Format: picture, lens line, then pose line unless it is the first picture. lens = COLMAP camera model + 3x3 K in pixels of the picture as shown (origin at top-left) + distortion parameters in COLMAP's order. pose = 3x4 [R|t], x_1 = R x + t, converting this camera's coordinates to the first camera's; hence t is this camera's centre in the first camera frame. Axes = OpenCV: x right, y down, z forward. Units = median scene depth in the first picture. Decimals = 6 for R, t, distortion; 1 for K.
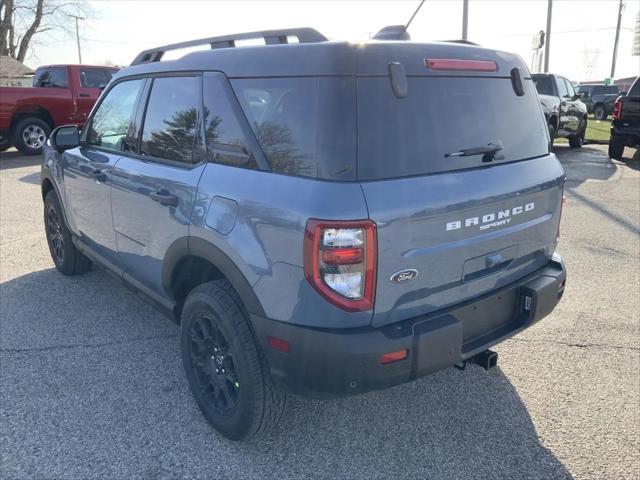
lens RADIAL K [[532.1, 0, 320.0], [0, 532.1, 240.0], [0, 0, 1]] dist [0.041569, -0.074231]
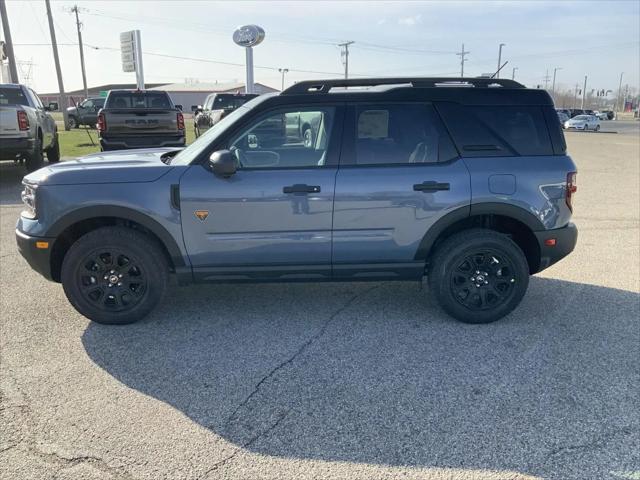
lens RADIAL K [[534.5, 0, 320.0], [0, 534.5, 240.0], [0, 0, 1]] dist [-0.008840, -0.011153]
pose [[0.581103, -0.206523, 0.787189, -1.684057], [0.221312, 0.970915, 0.091352, -0.137378], [-0.783160, 0.121129, 0.609908, 0.367349]]
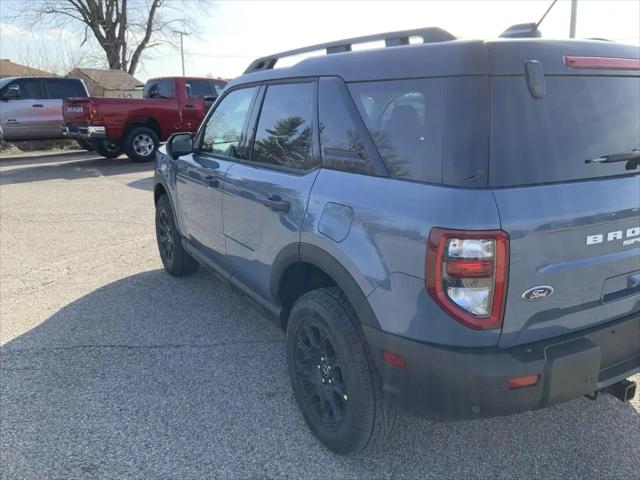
lens RADIAL K [[529.8, 0, 320.0], [0, 529.8, 240.0], [0, 0, 1]] dist [0.092811, -0.186186]
pose [[0.986841, 0.028926, -0.159084, -0.050081], [-0.031520, 0.999408, -0.013810, 0.000808], [0.158590, 0.018643, 0.987168, 0.029128]]
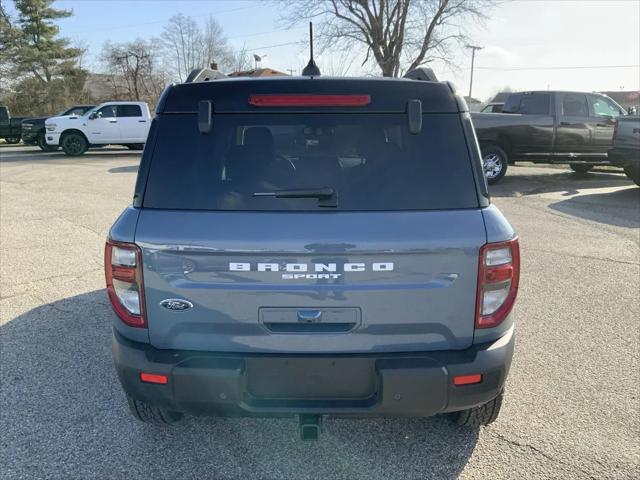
lens RADIAL K [[550.9, 0, 321.6], [0, 550.9, 249.7], [0, 0, 1]] dist [-0.010258, -0.020563]
pose [[0.763575, 0.148652, -0.628375, 0.790712], [-0.170203, 0.985060, 0.026207, -0.087293], [0.622883, 0.086940, 0.777469, 0.259248]]
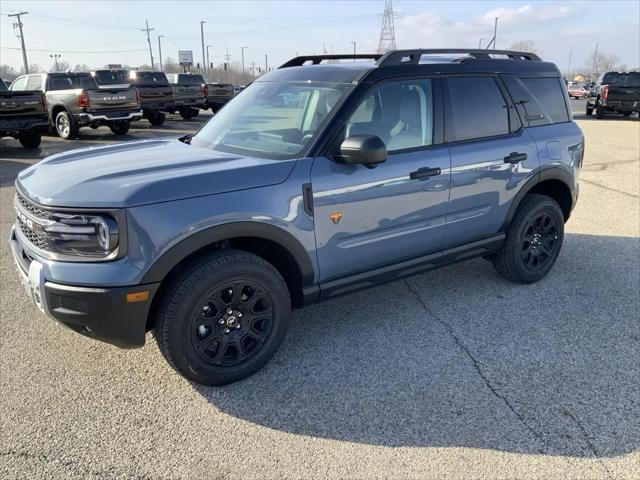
lens RADIAL K [[532.9, 0, 320.0], [0, 532.9, 240.0], [0, 0, 1]] dist [0.026672, -0.003629]
pose [[0.085085, -0.294094, 0.951982, -1.851496], [0.288053, 0.921908, 0.259058, -0.412754], [-0.953827, 0.252179, 0.163155, 1.355729]]
